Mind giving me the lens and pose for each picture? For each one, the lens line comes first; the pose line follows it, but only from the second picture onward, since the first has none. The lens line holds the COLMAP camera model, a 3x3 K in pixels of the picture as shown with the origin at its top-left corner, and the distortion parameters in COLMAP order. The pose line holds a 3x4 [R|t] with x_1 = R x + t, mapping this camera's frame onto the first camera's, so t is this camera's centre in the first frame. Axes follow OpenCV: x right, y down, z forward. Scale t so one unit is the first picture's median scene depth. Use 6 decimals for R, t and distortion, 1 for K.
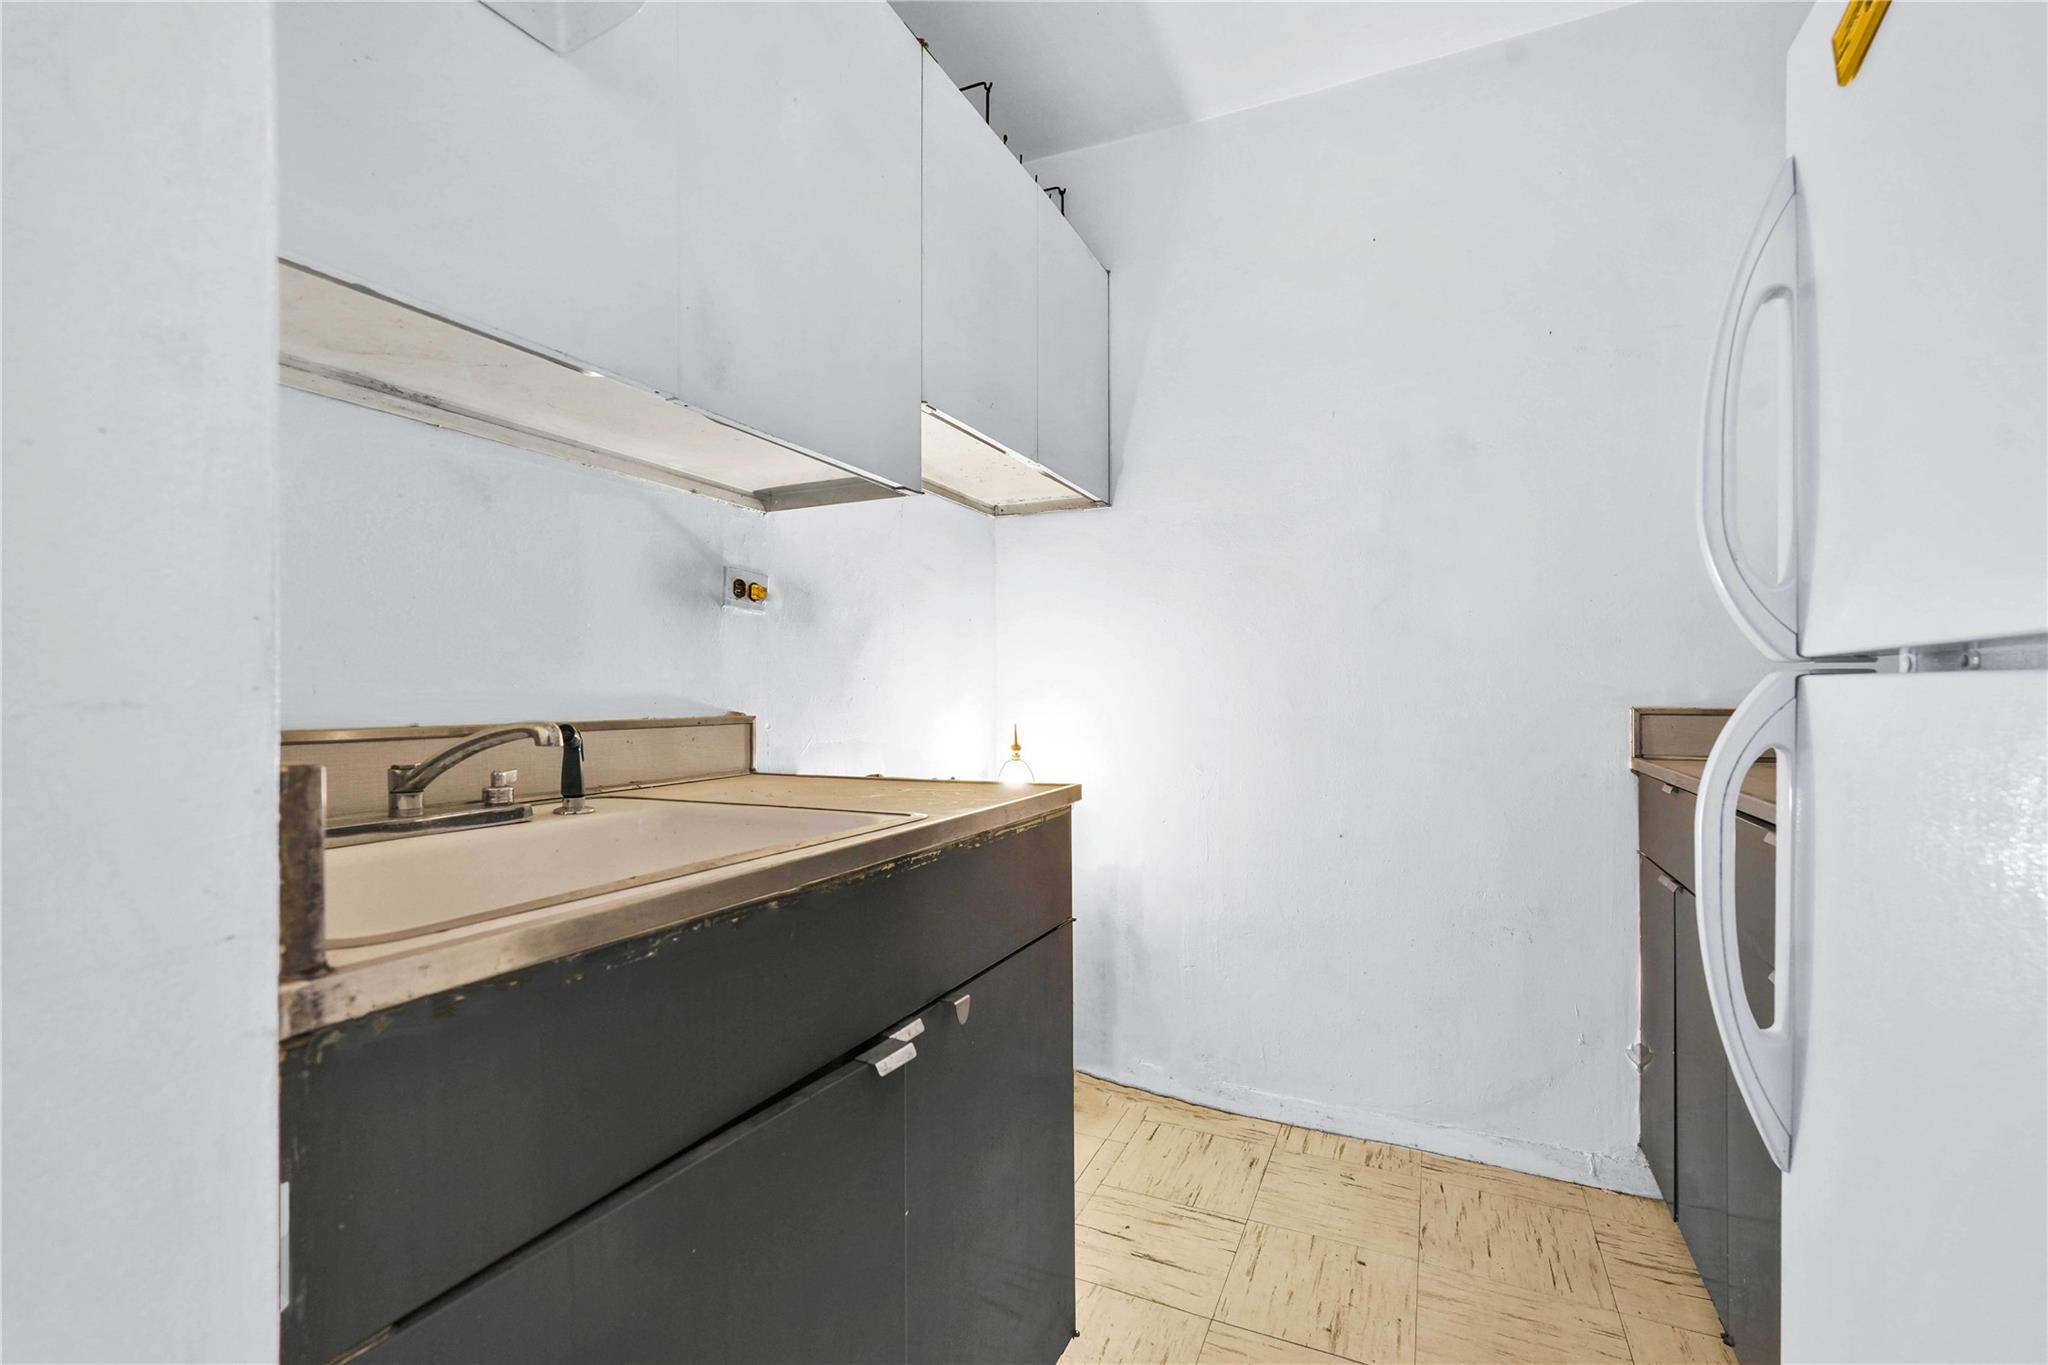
lens RADIAL K [[907.5, 0, 1023.4], [0, 907.5, 697.5], [0, 0, 1]] dist [-0.014624, 0.007968]
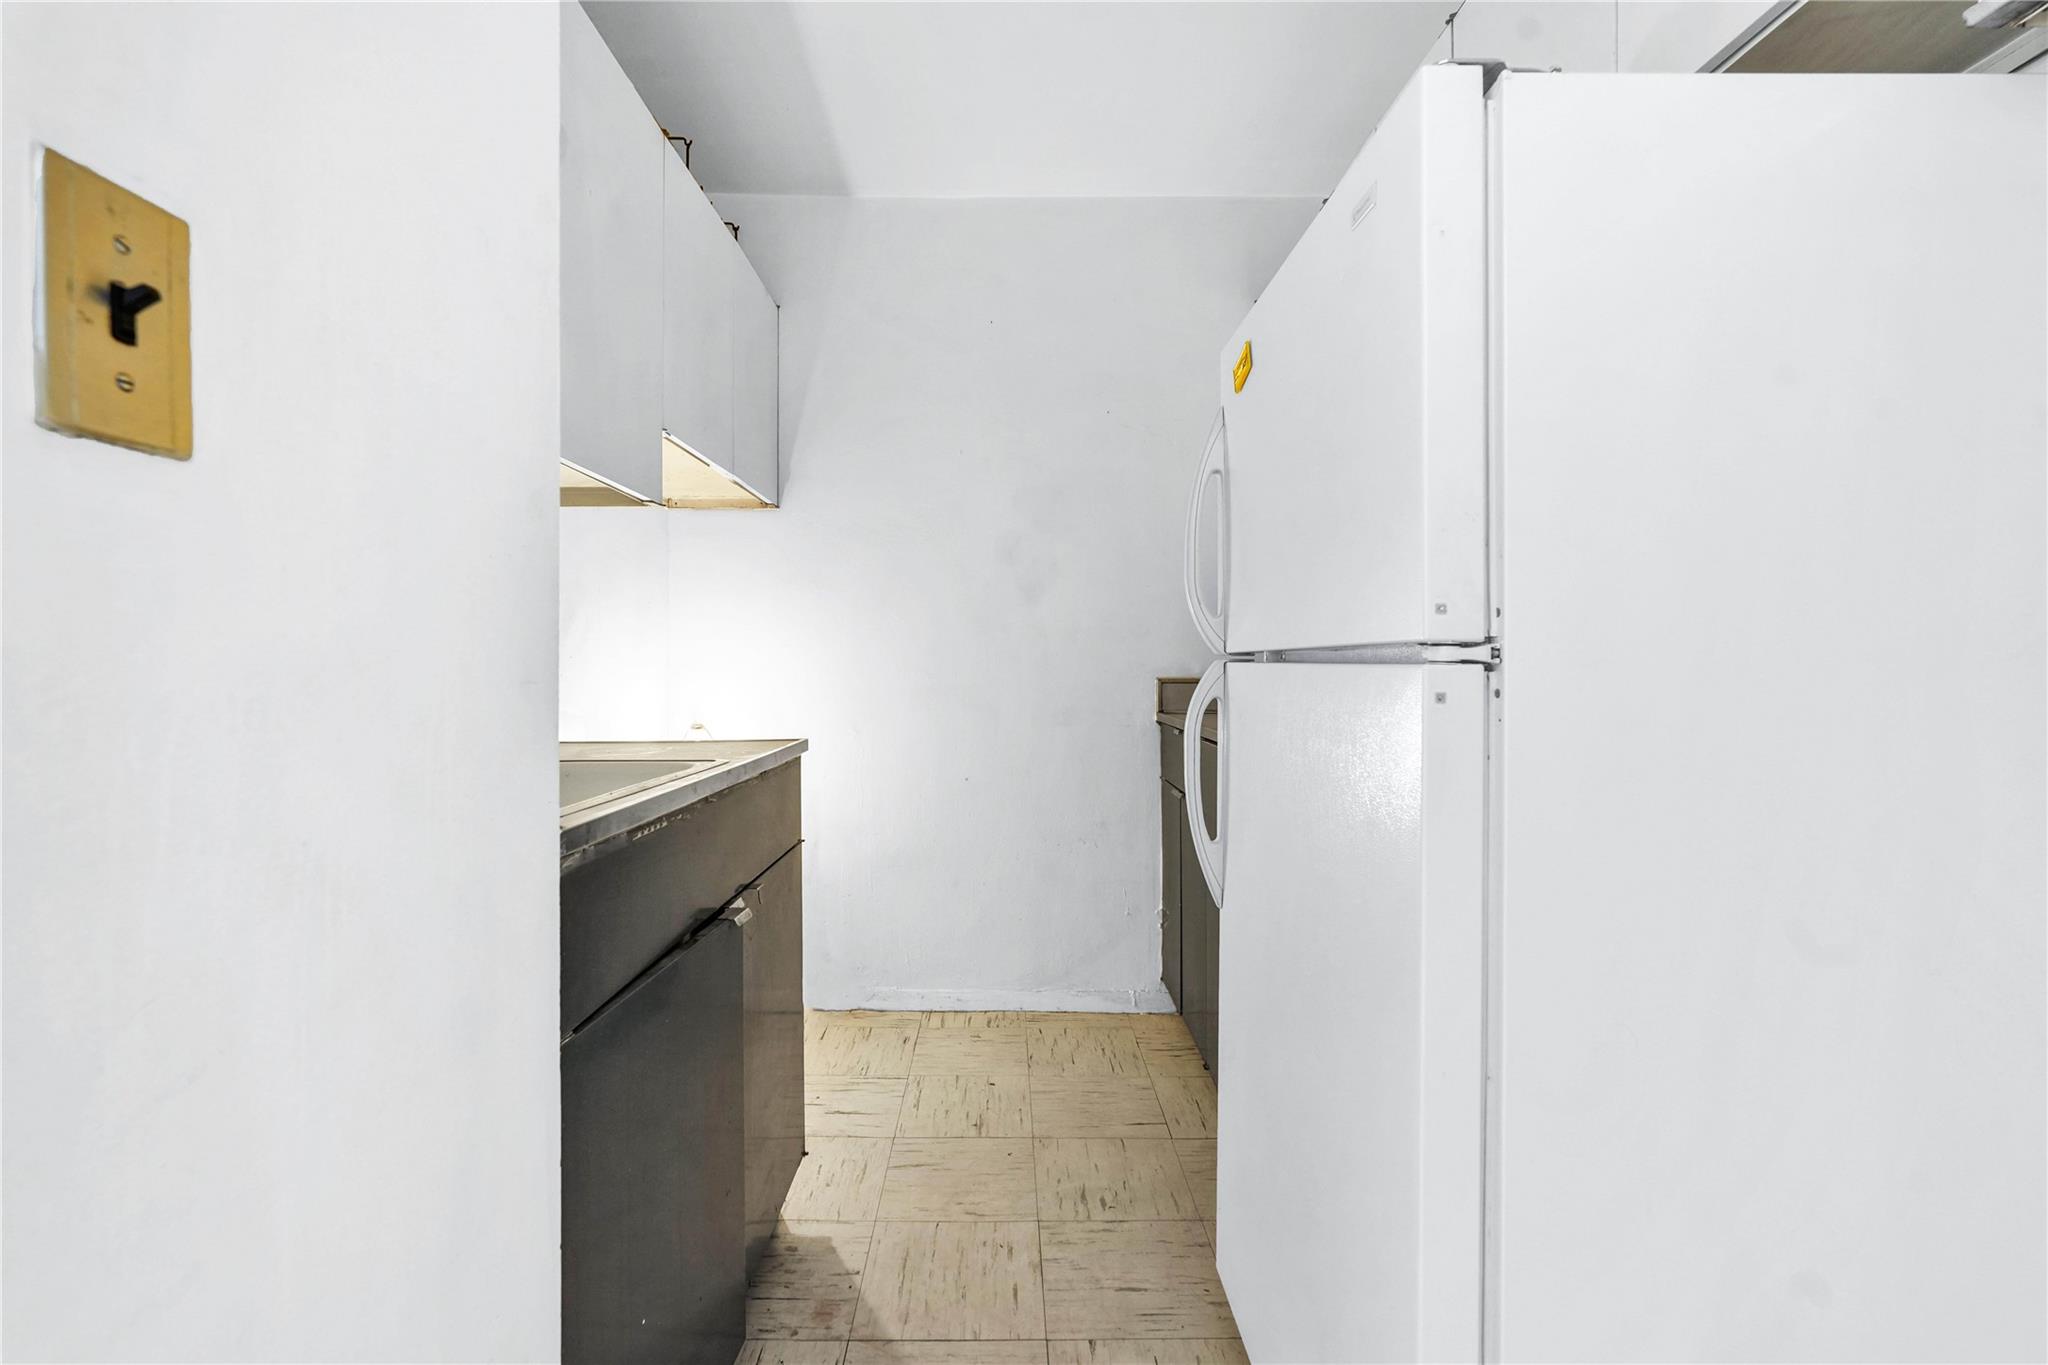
lens RADIAL K [[992.2, 0, 1024.0], [0, 992.2, 682.5], [0, 0, 1]] dist [-0.014321, 0.007830]
pose [[0.896442, -0.008480, 0.443079, -0.234924], [0.002434, 0.999896, 0.014214, -0.005859], [-0.443154, -0.011664, 0.896370, -0.351199]]
